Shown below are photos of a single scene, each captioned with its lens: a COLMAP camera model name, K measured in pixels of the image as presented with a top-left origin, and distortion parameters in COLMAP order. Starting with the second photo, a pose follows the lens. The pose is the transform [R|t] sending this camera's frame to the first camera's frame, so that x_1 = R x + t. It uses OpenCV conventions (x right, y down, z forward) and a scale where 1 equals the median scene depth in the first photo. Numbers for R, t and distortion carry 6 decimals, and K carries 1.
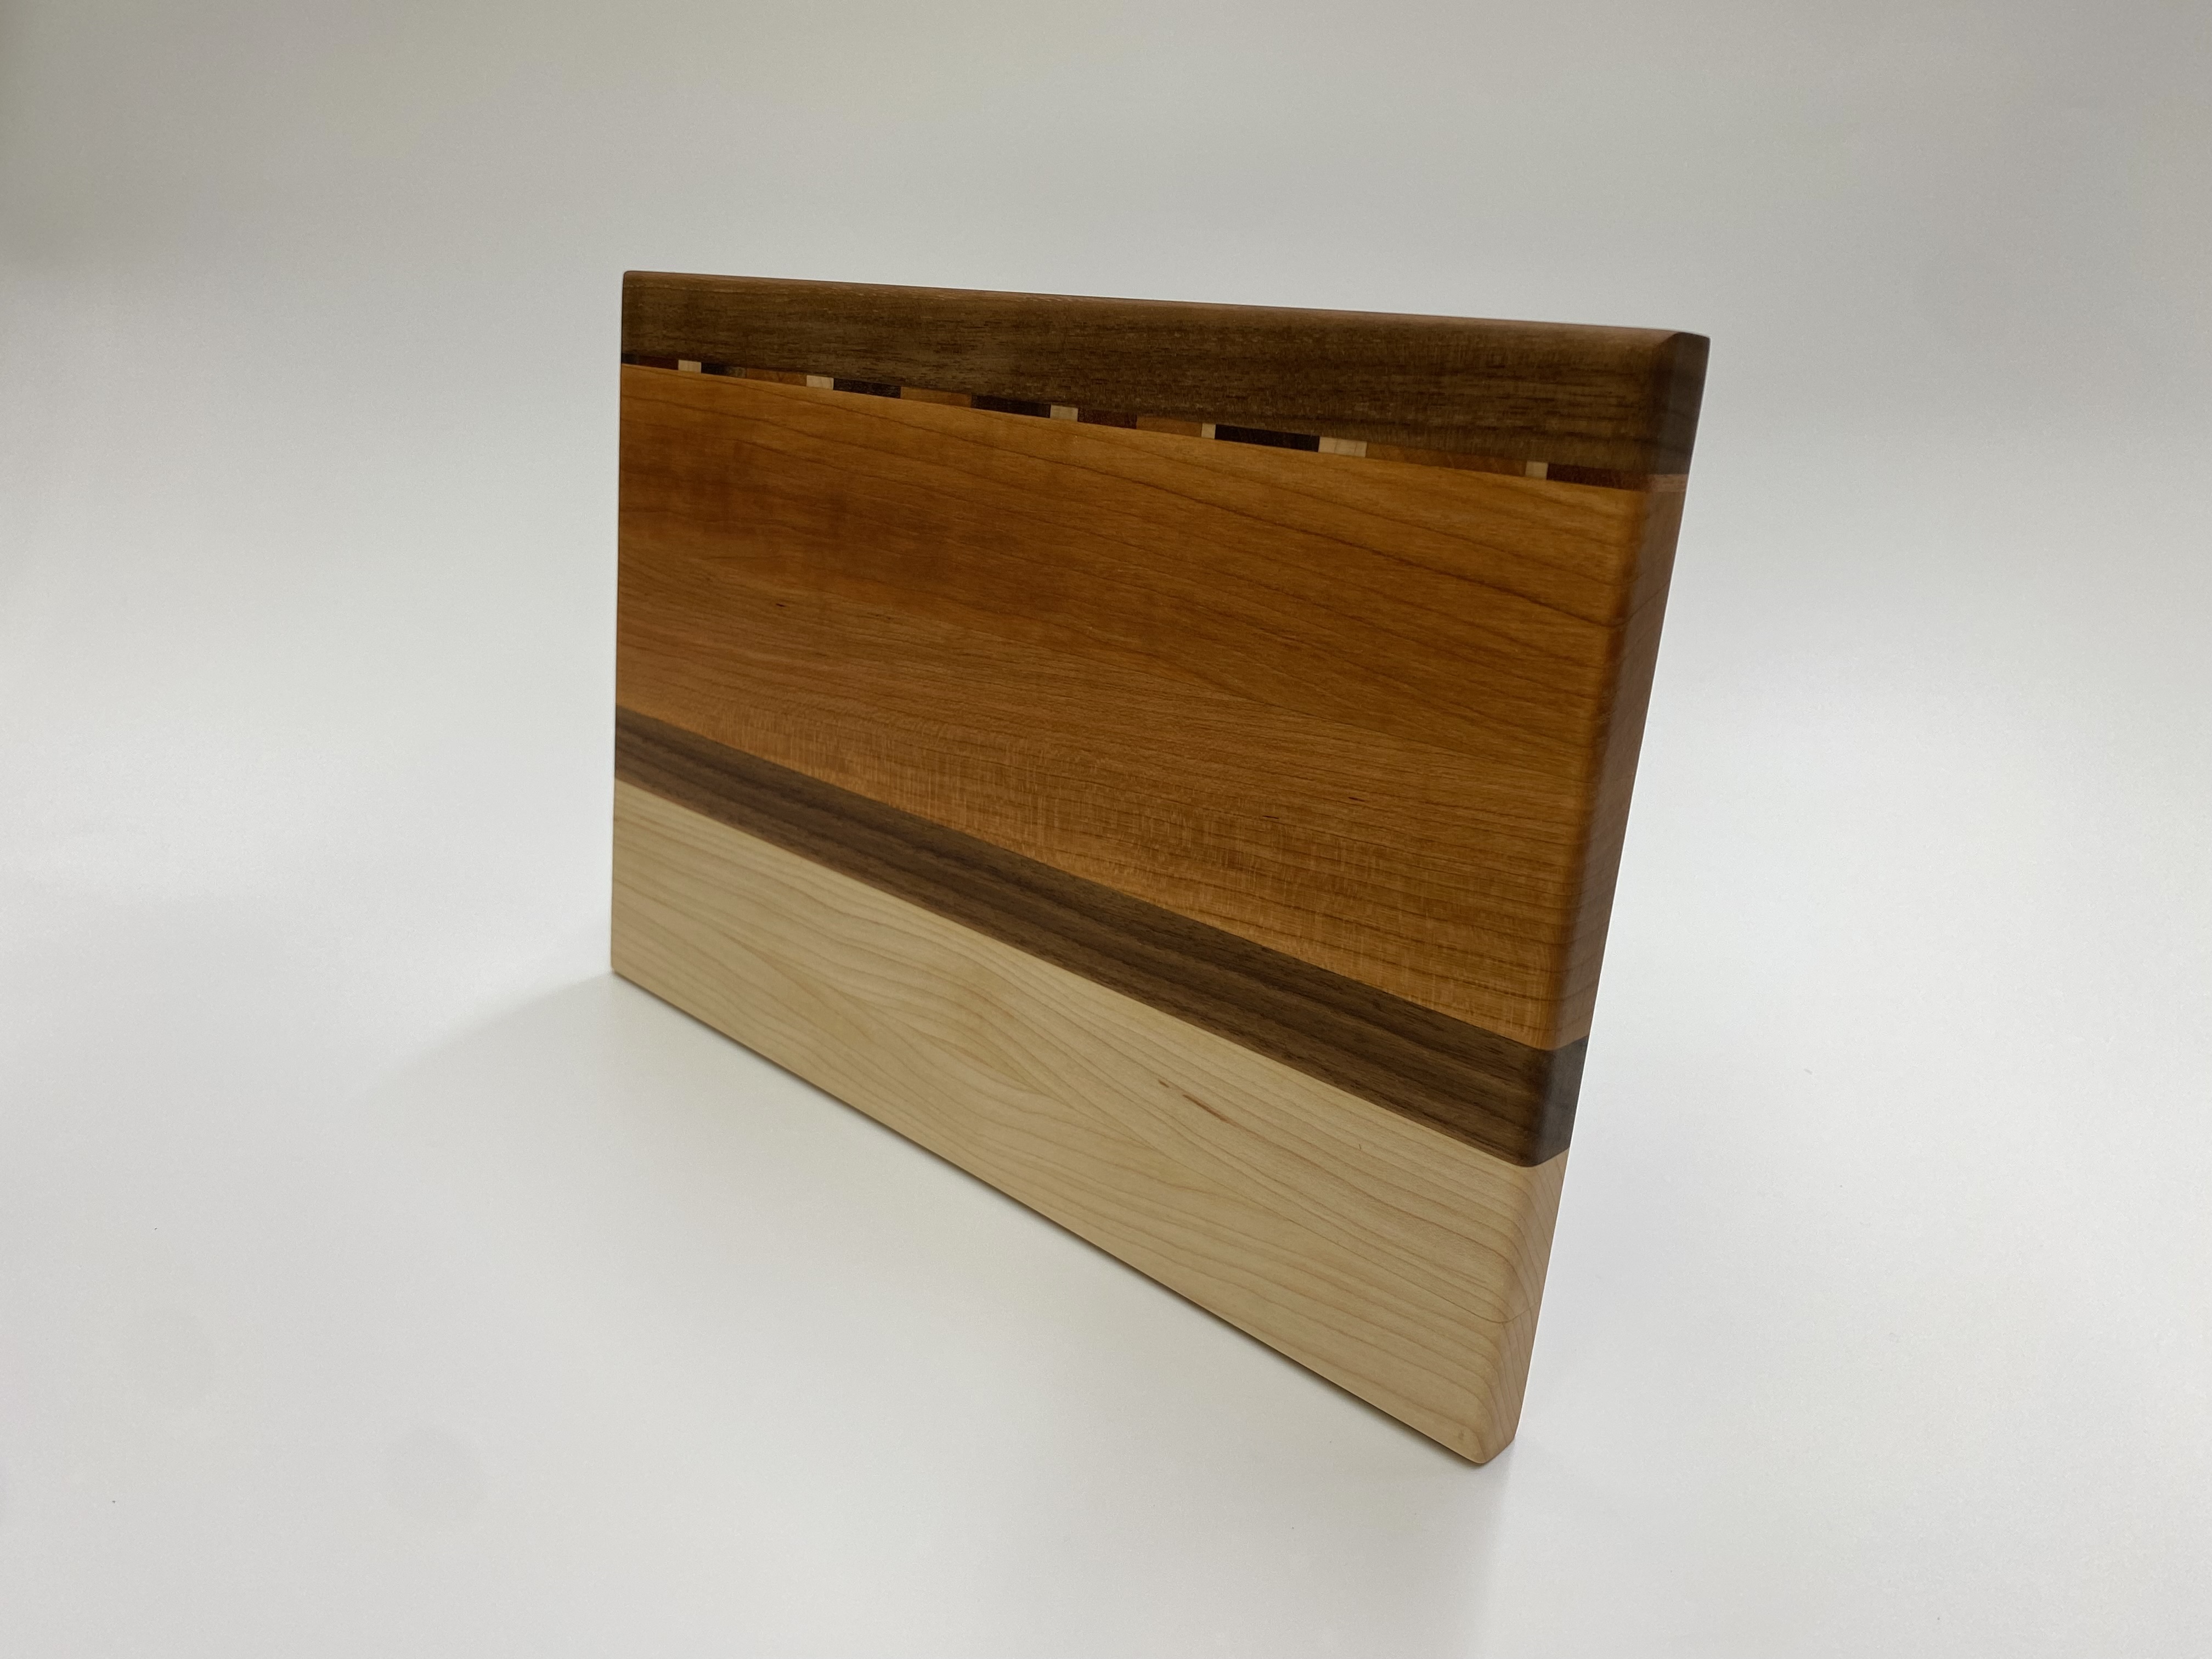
lens RADIAL K [[1675.0, 0, 1106.0], [0, 1675.0, 829.5], [0, 0, 1]] dist [0.160821, -0.561067]
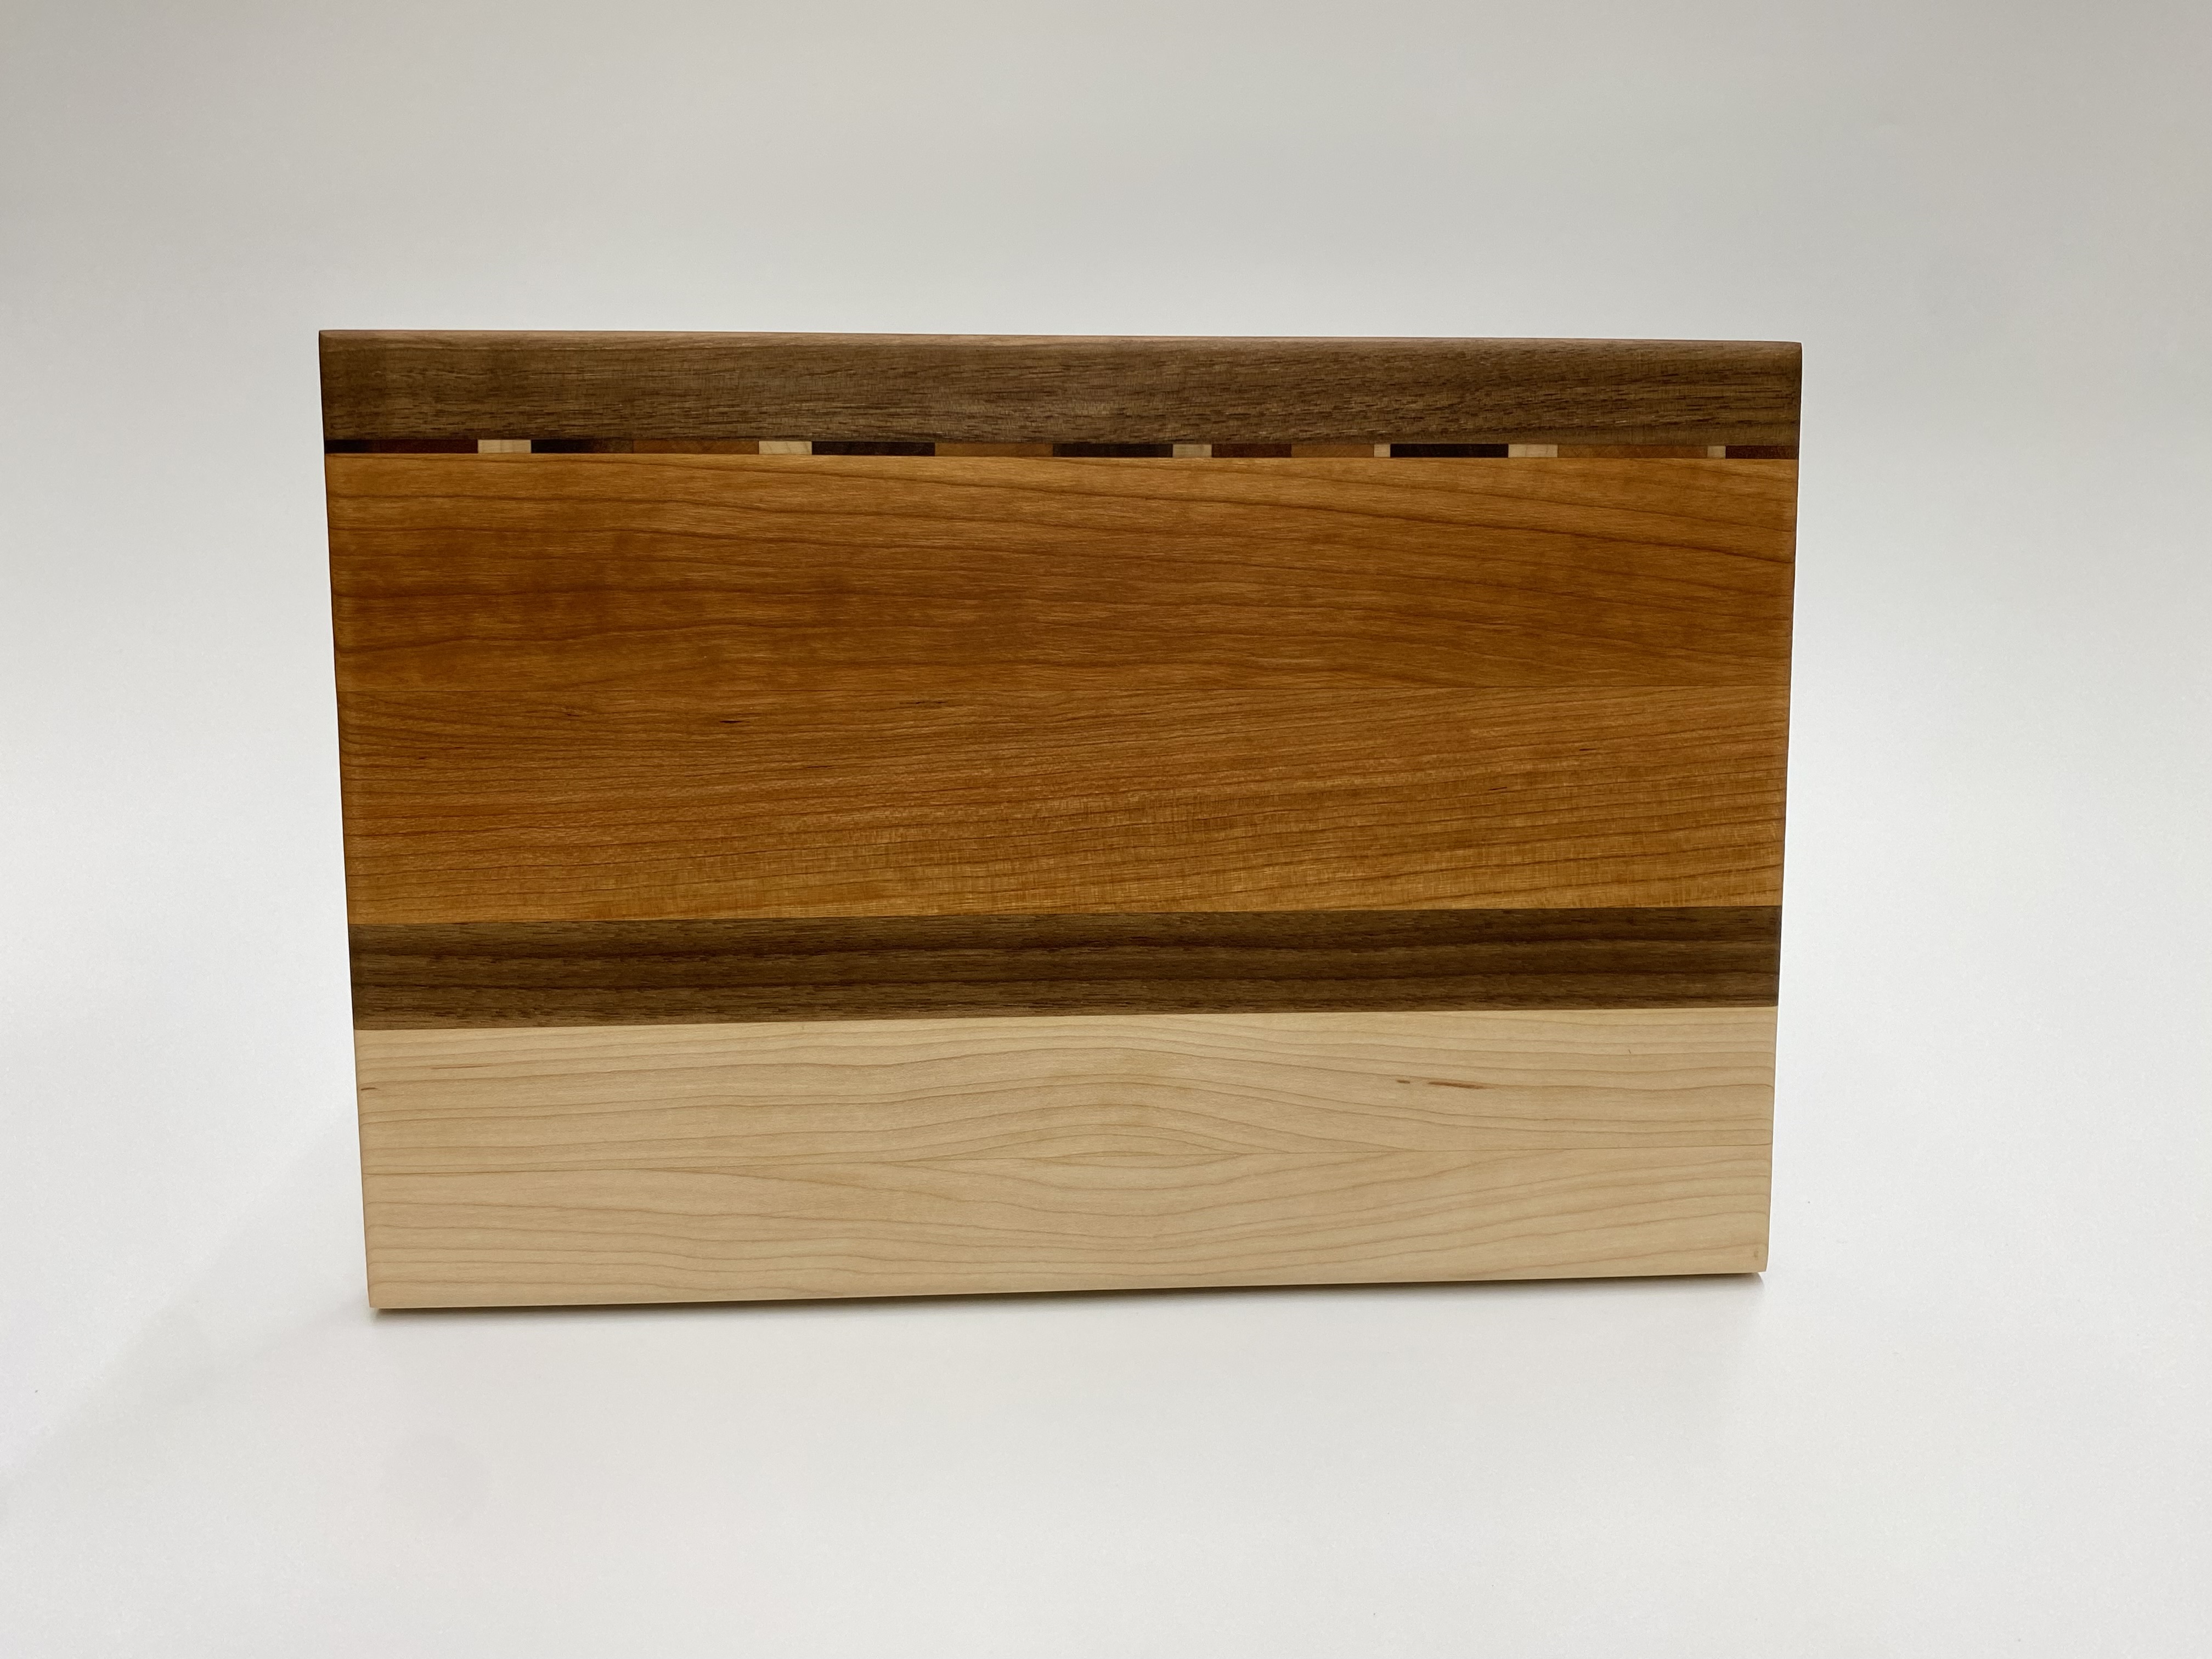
lens RADIAL K [[1675.0, 0, 1106.0], [0, 1675.0, 829.5], [0, 0, 1]] dist [0.160821, -0.561067]
pose [[0.671105, -0.170841, 0.721410, -0.819776], [0.257333, 0.966265, -0.010563, -0.033555], [-0.695268, 0.192732, 0.692428, 0.391401]]
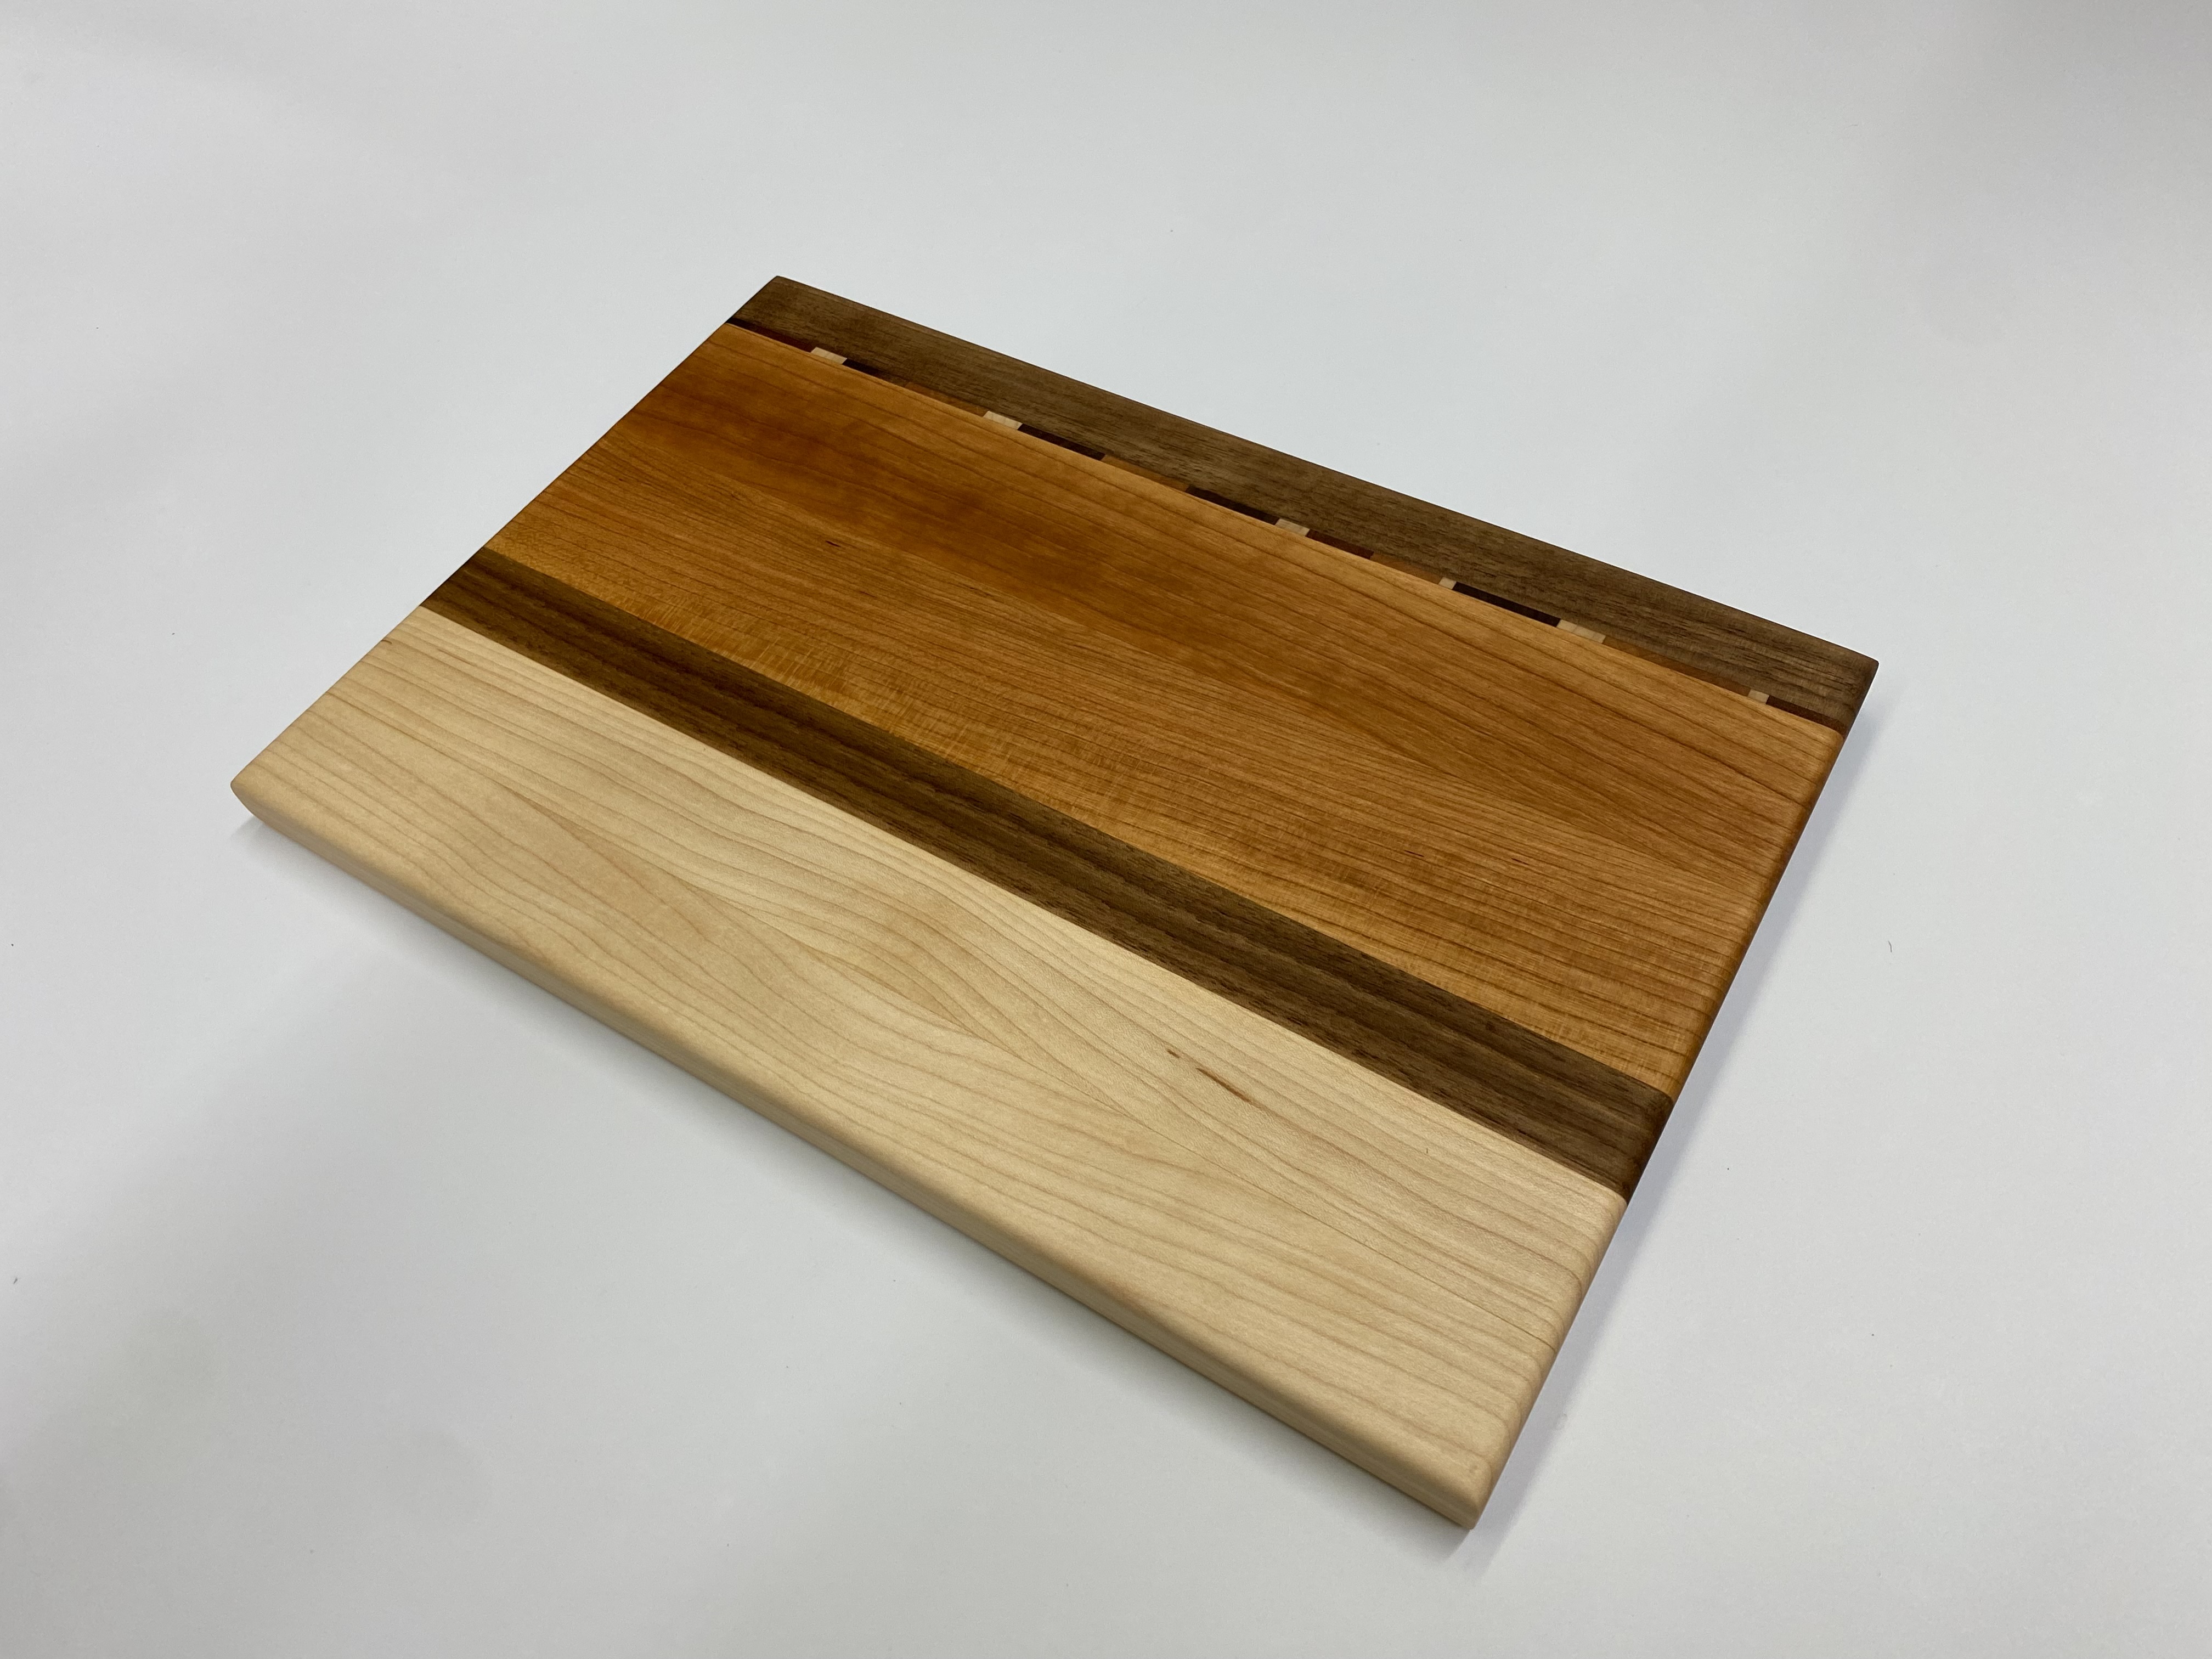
lens RADIAL K [[1675.0, 0, 1106.0], [0, 1675.0, 829.5], [0, 0, 1]] dist [0.160821, -0.561067]
pose [[0.712333, 0.613201, 0.341416, -0.379730], [-0.307942, 0.710205, -0.633072, 0.659797], [-0.630676, 0.345822, 0.694733, 0.362735]]
